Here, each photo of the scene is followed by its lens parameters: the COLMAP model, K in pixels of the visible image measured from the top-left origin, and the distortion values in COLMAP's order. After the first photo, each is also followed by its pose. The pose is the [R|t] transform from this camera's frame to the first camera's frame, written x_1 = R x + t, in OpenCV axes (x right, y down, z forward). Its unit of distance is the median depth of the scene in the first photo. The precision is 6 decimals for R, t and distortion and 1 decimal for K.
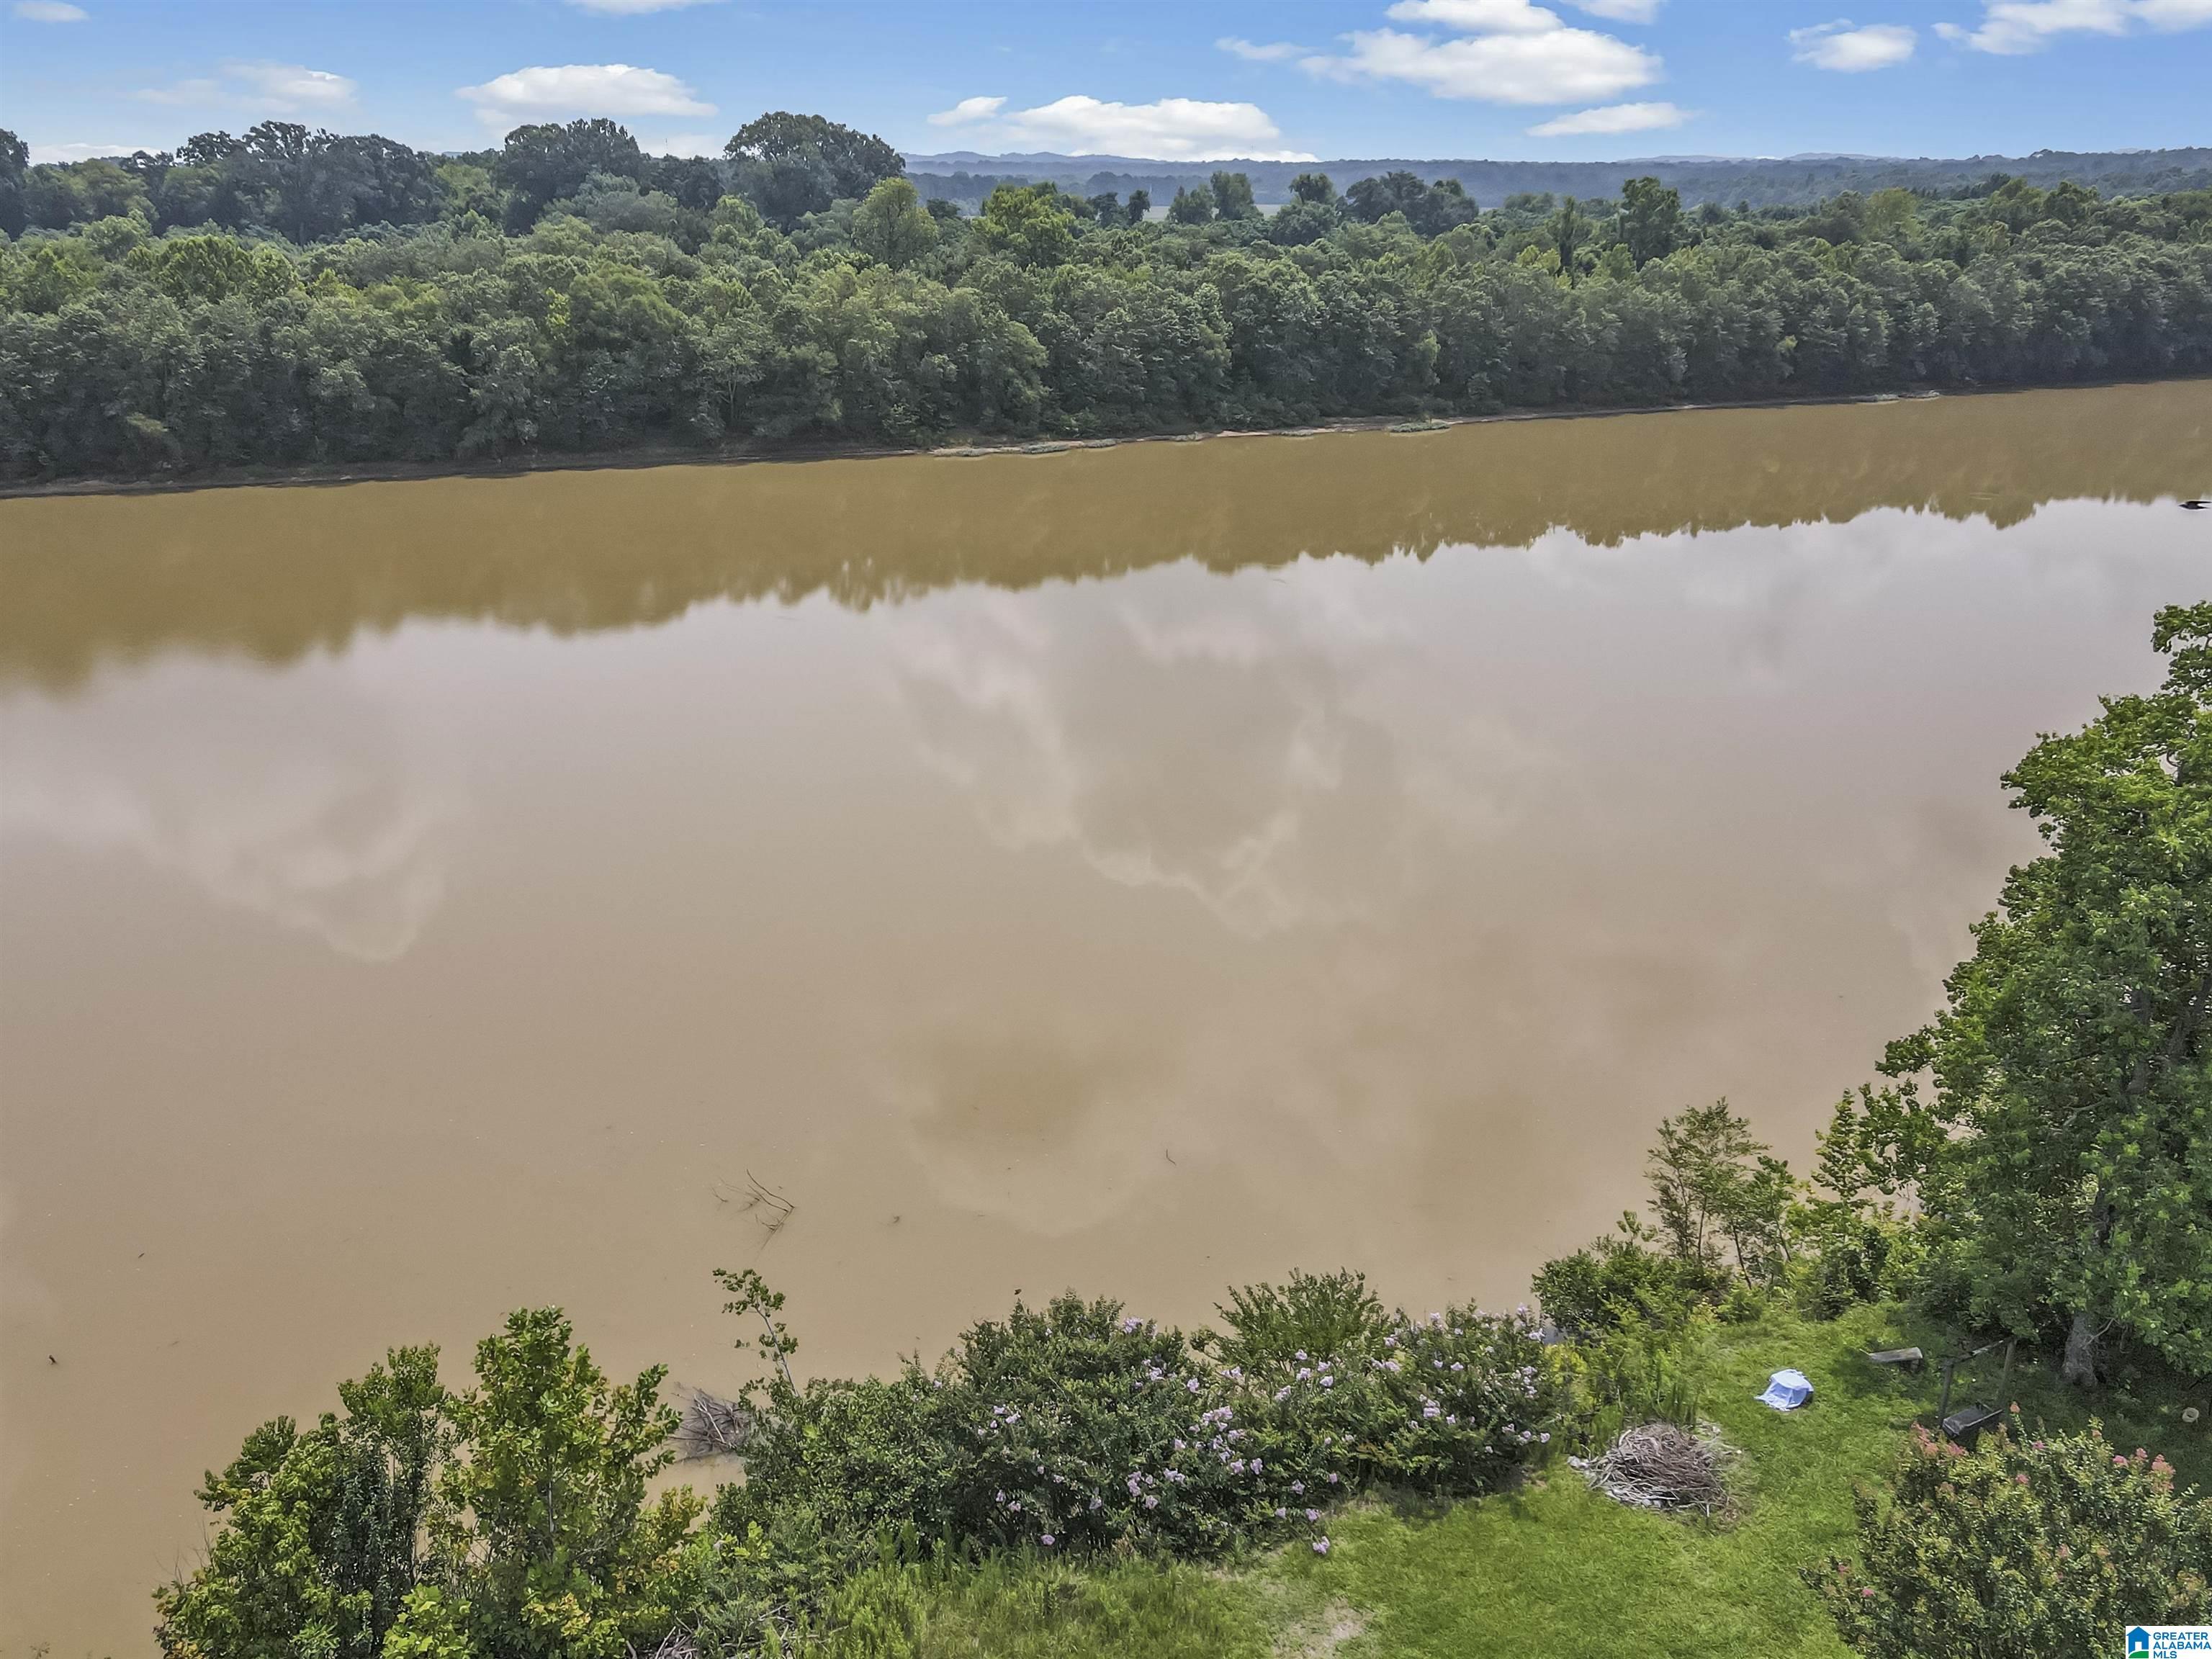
lens RADIAL K [[1704.2, 0, 1097.2], [0, 1704.2, 821.1], [0, 0, 1]] dist [0.013307, 0.012234]
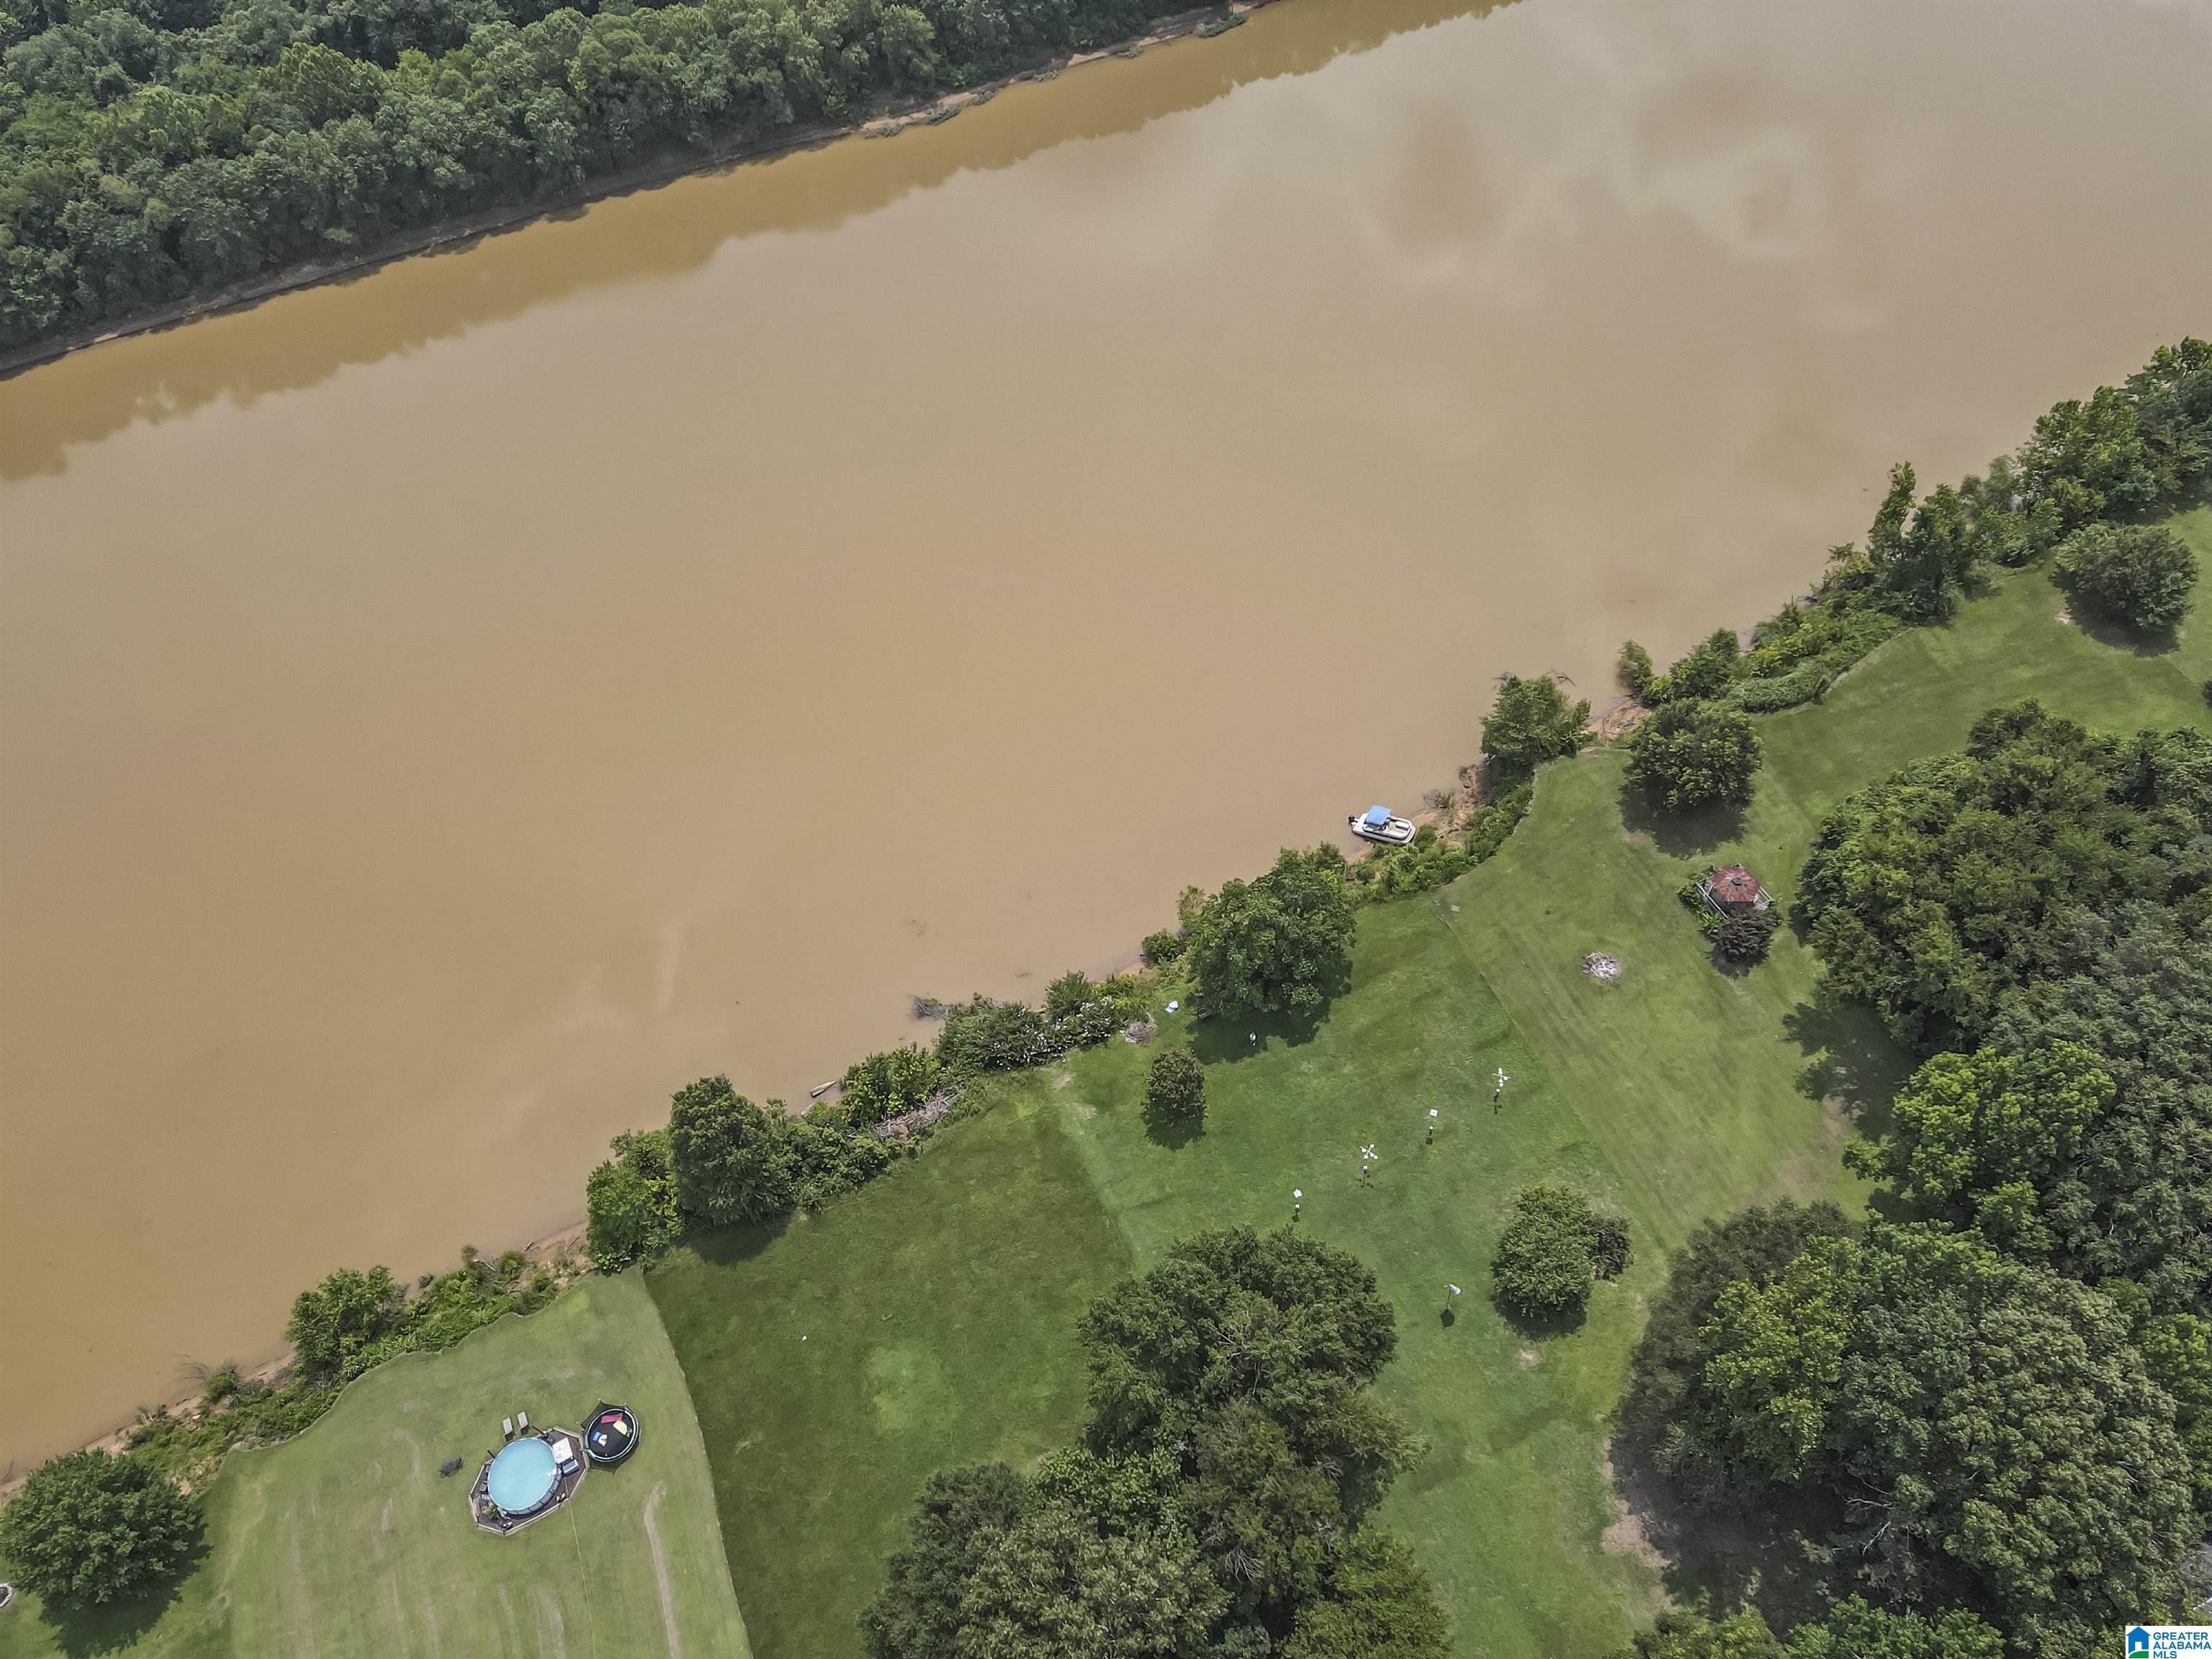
lens RADIAL K [[1625.0, 0, 1106.0], [0, 1625.0, 829.5], [0, 0, 1]] dist [0.001806, 0.032996]
pose [[0.994272, -0.104847, -0.020745, 0.067077], [0.099941, 0.843248, 0.528151, -0.417521], [-0.037882, -0.527199, 0.848897, -0.422902]]
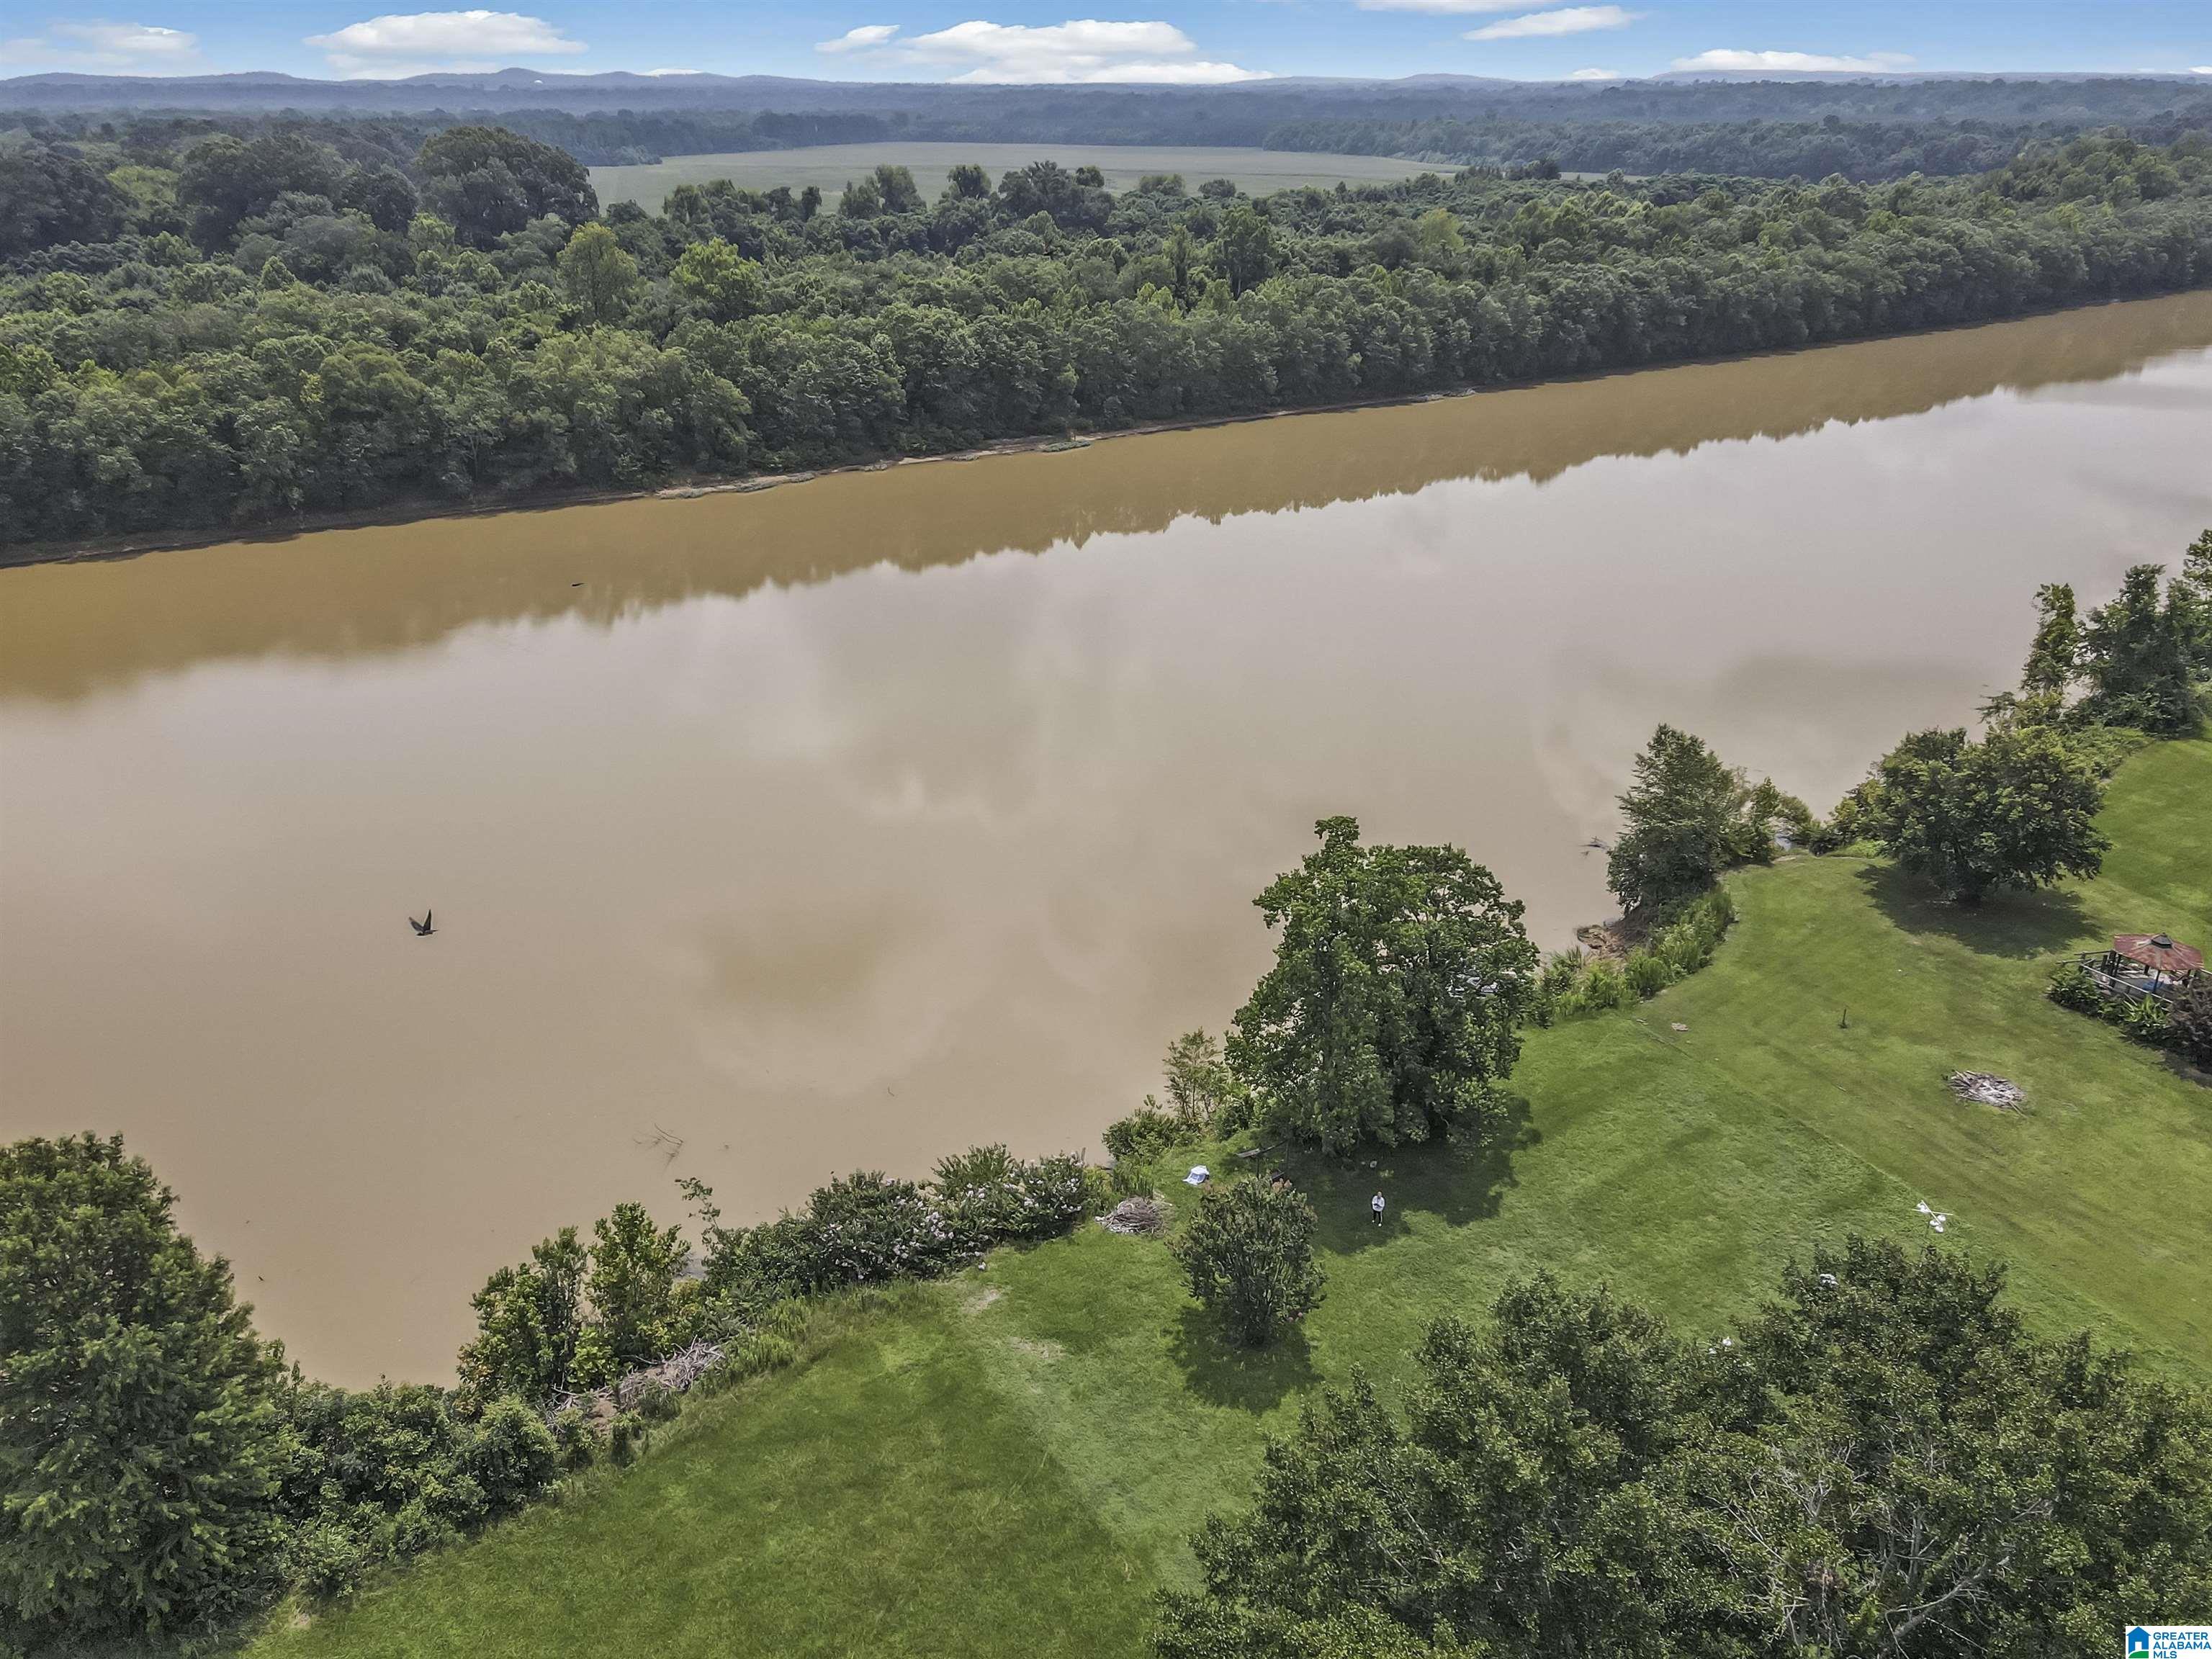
lens RADIAL K [[1625.0, 0, 1106.0], [0, 1625.0, 829.5], [0, 0, 1]] dist [0.001806, 0.032996]
pose [[0.981747, -0.080782, 0.172184, -0.005004], [0.068881, 0.994876, 0.074015, -0.047585], [-0.177280, -0.060803, 0.982280, -0.176356]]
